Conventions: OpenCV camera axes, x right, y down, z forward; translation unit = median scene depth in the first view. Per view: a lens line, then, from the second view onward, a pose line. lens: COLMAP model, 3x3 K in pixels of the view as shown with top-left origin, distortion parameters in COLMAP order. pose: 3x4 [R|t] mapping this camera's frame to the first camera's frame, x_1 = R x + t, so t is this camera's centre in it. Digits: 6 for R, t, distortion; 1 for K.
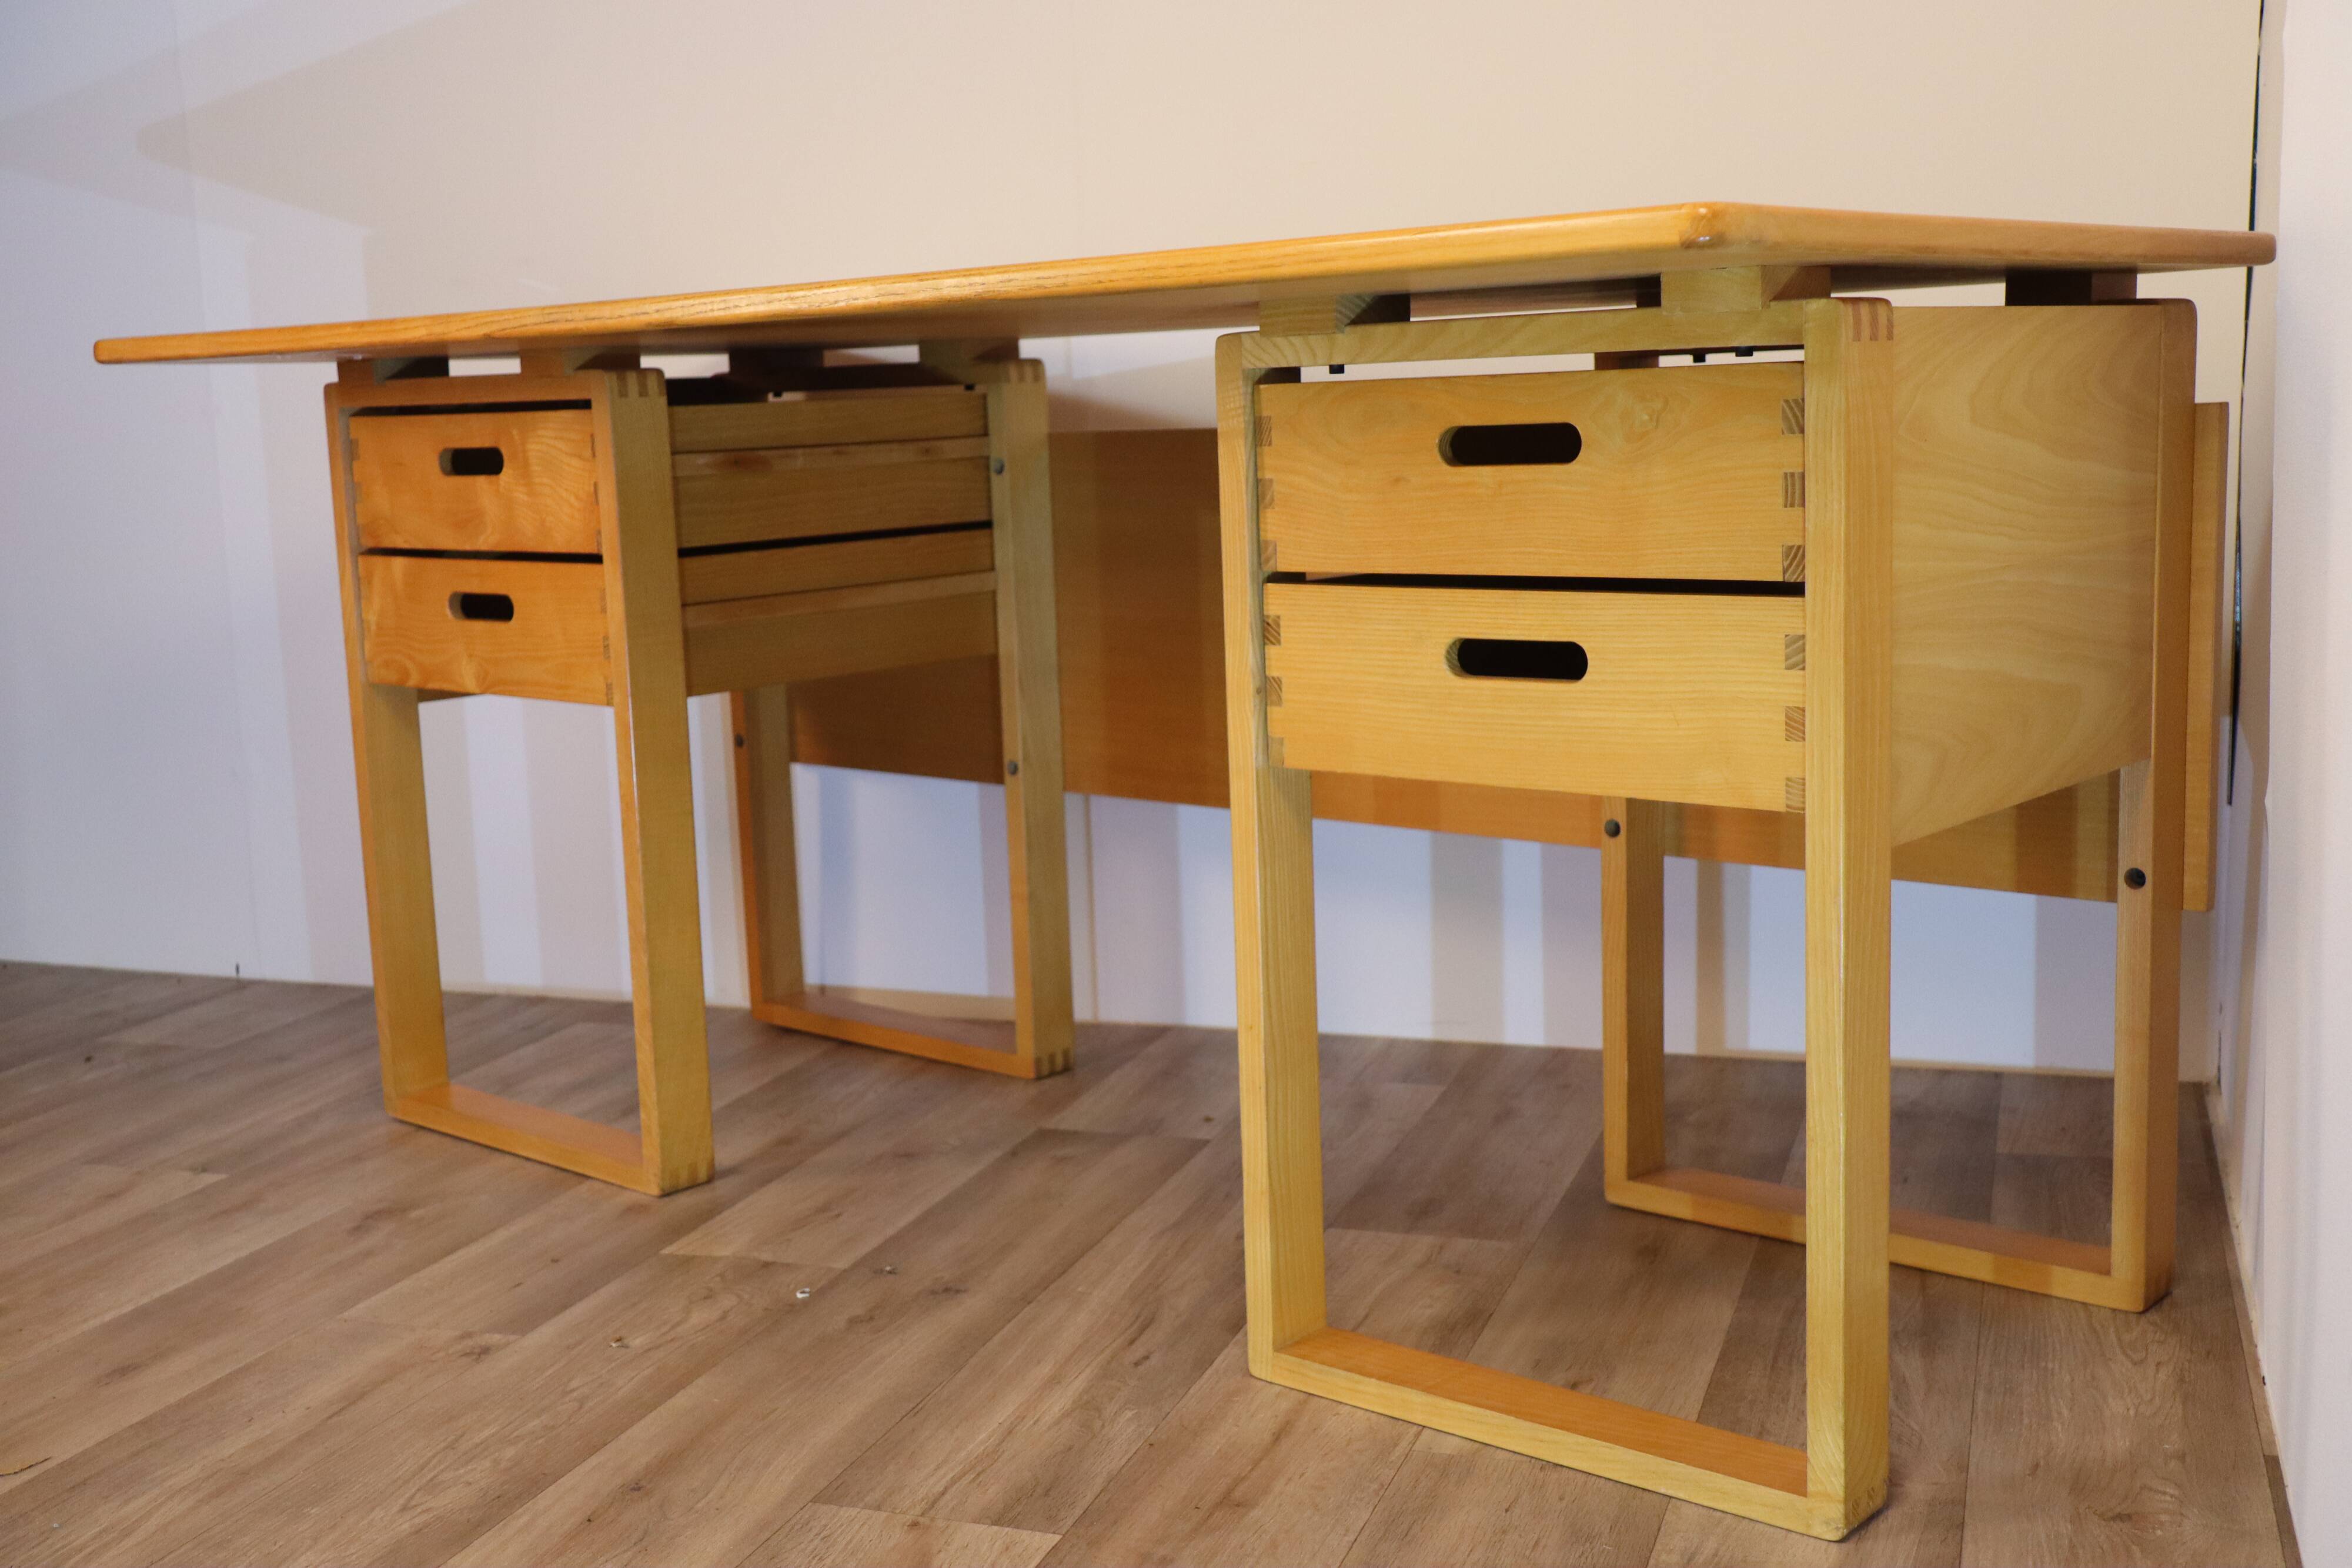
lens RADIAL K [[2533.5, 0, 1182.3], [0, 2533.5, 794.0], [0, 0, 1]] dist [-0.058312, 0.281987]
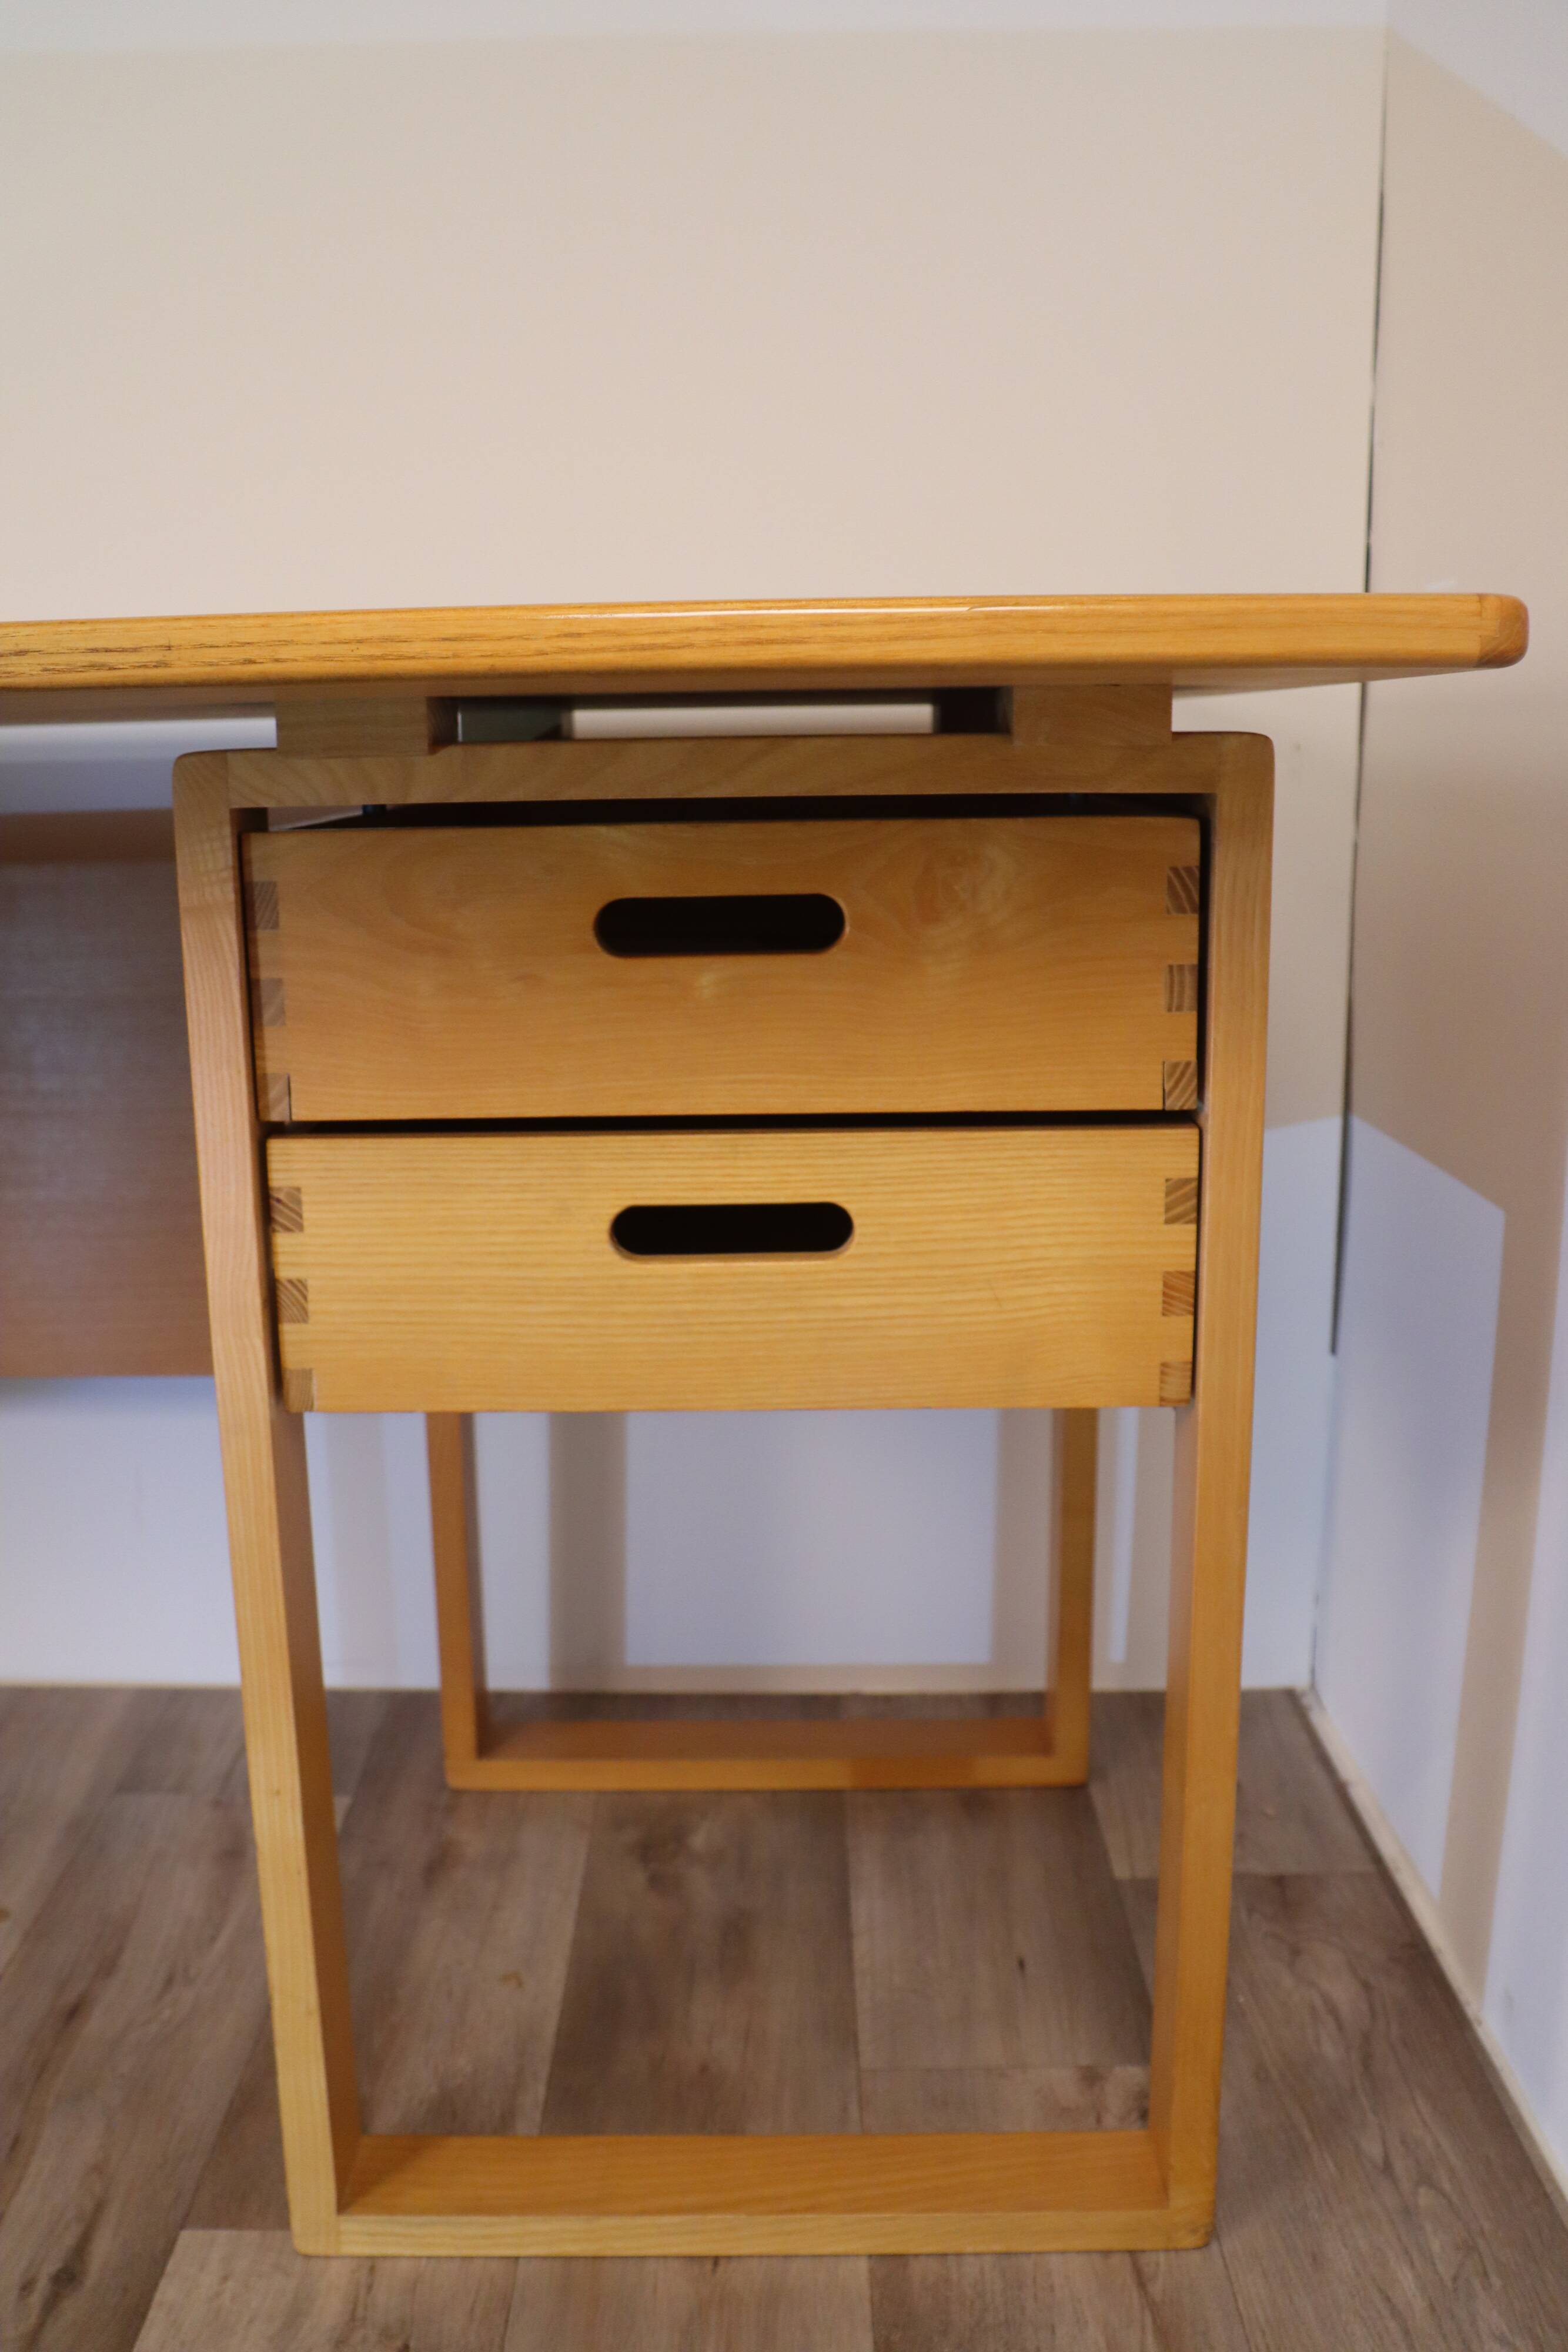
lens RADIAL K [[2078.5, 0, 768.8], [0, 2078.5, 1200.3], [0, 0, 1]] dist [-0.130201, 0.146265]
pose [[0.761539, -0.116397, 0.637581, -0.178818], [0.086148, 0.993191, 0.078421, -0.084414], [-0.642368, -0.004794, 0.766381, 0.443987]]
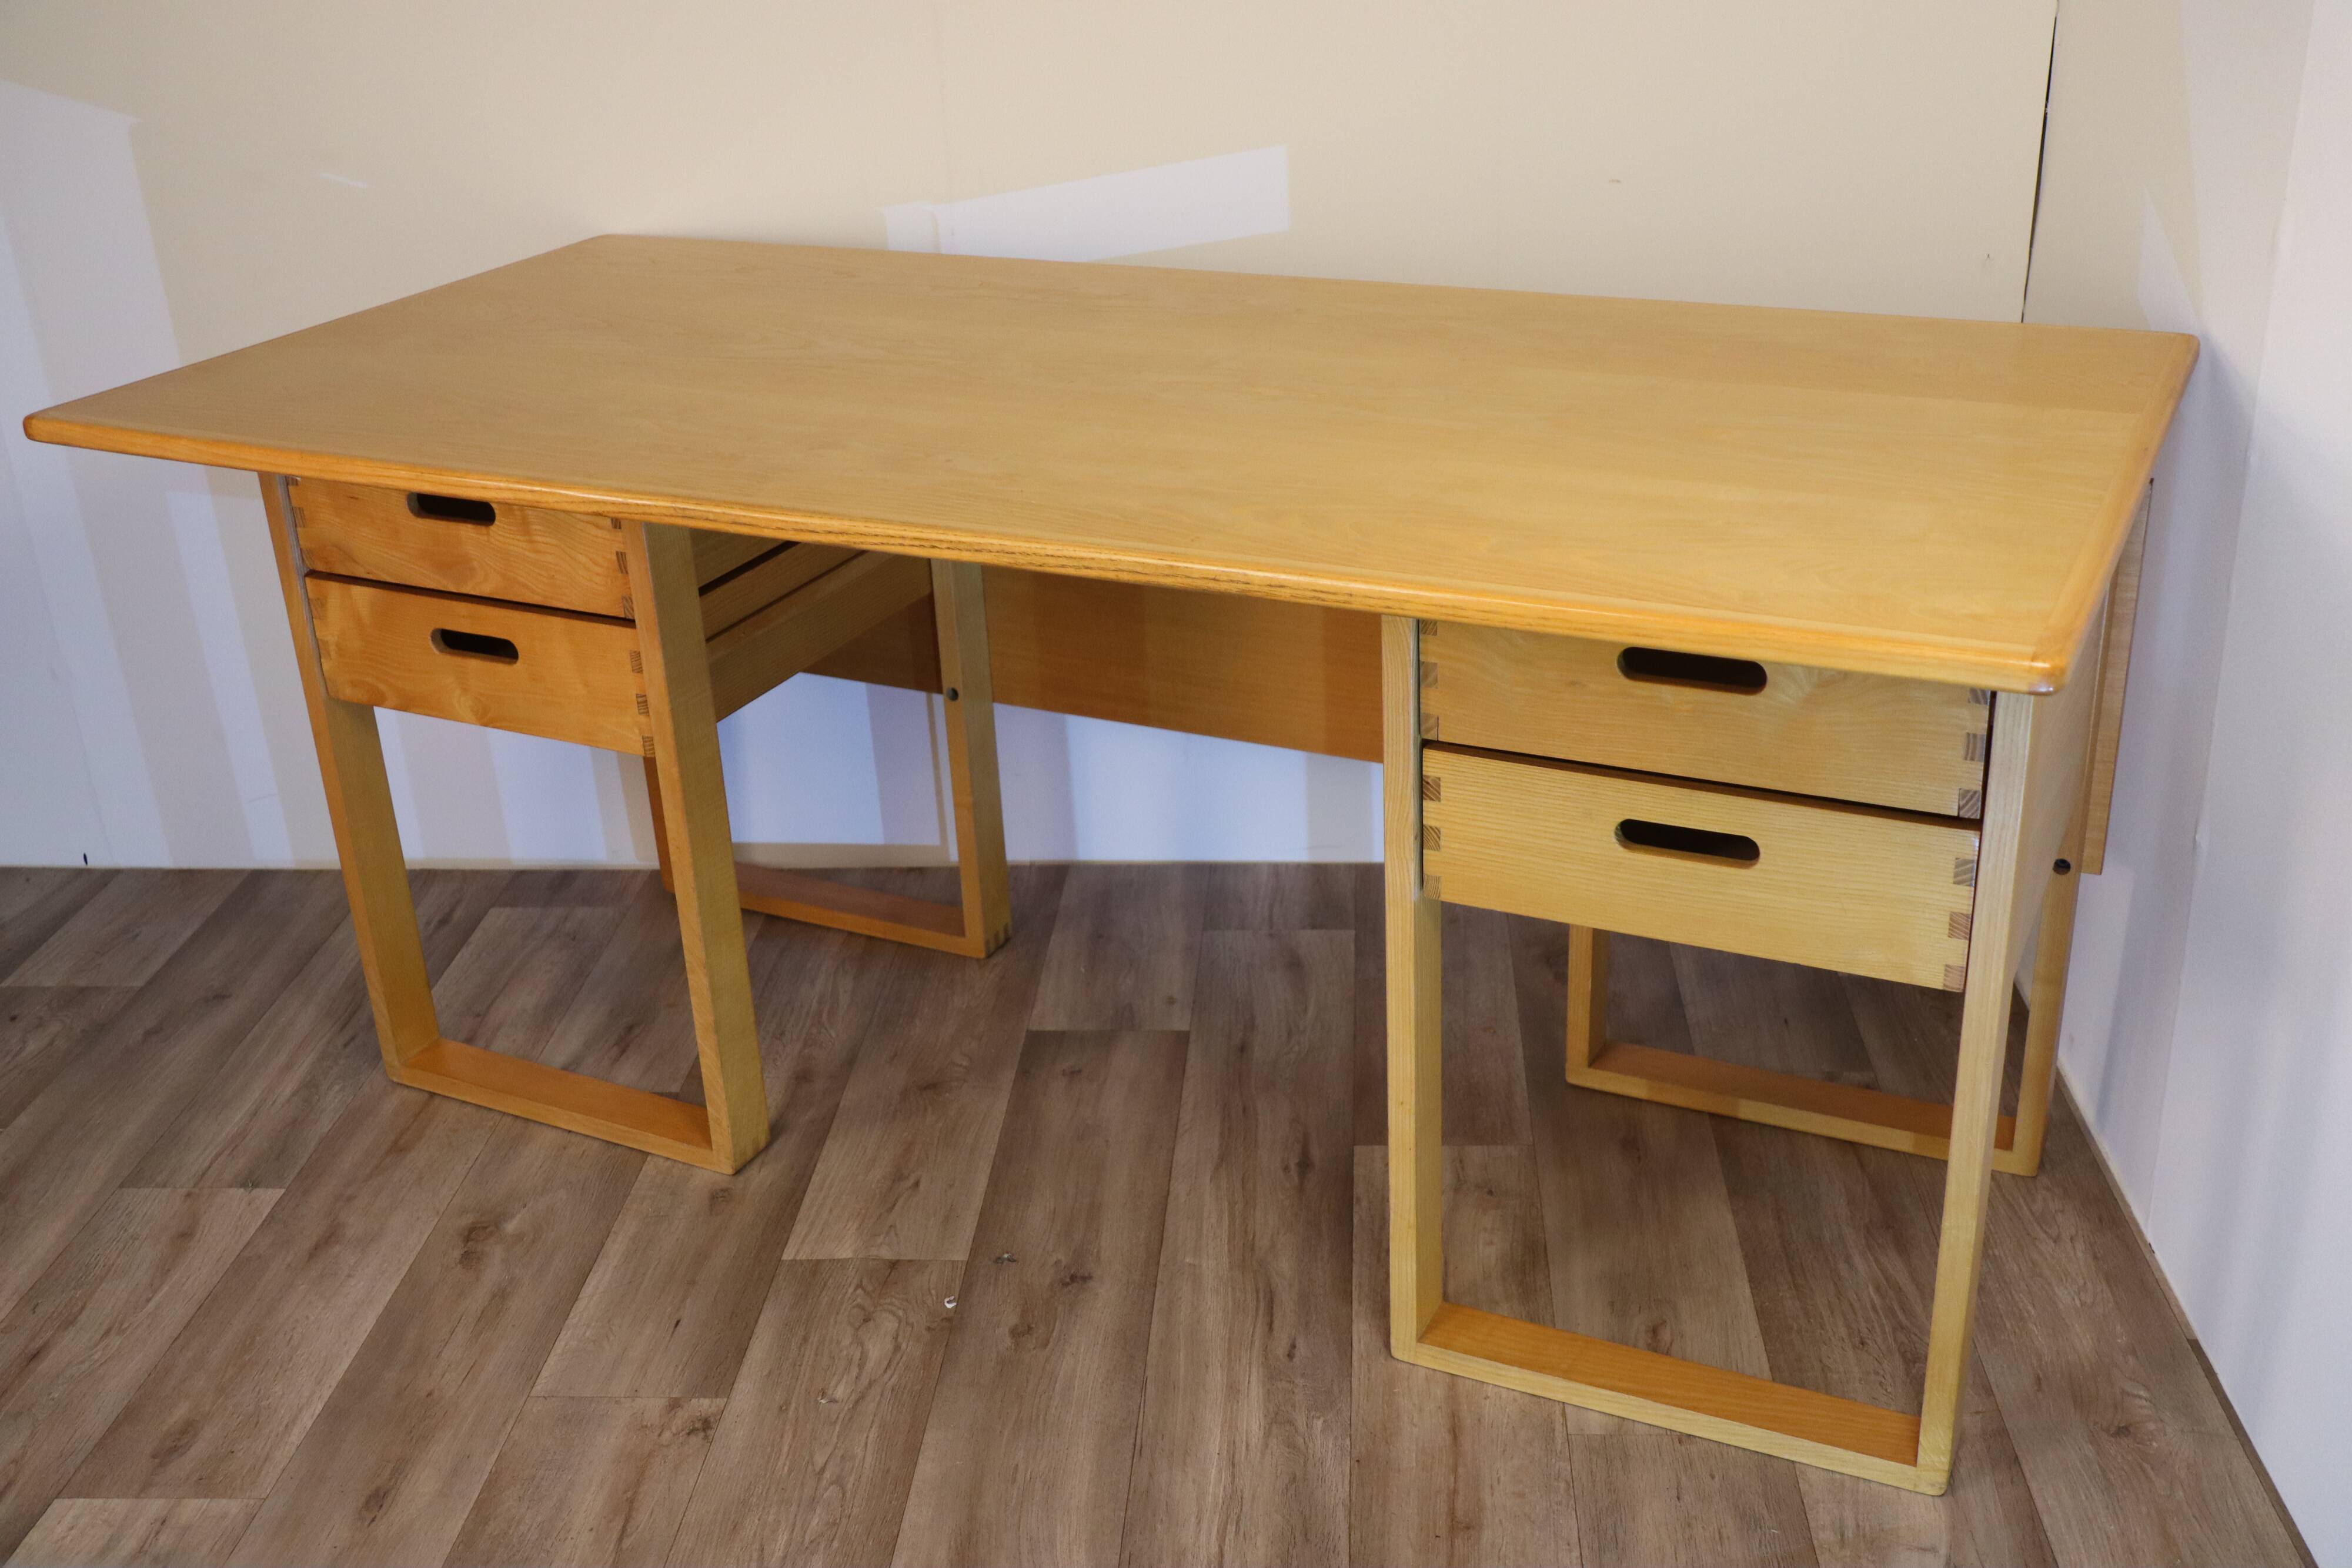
lens RADIAL K [[2344.6, 0, 1181.1], [0, 2344.6, 783.8], [0, 0, 1]] dist [-0.094392, 0.244296]
pose [[0.966864, -0.113770, 0.228538, -0.263674], [0.051249, 0.963482, 0.262822, -0.295378], [-0.250094, -0.242400, 0.937387, 0.054822]]
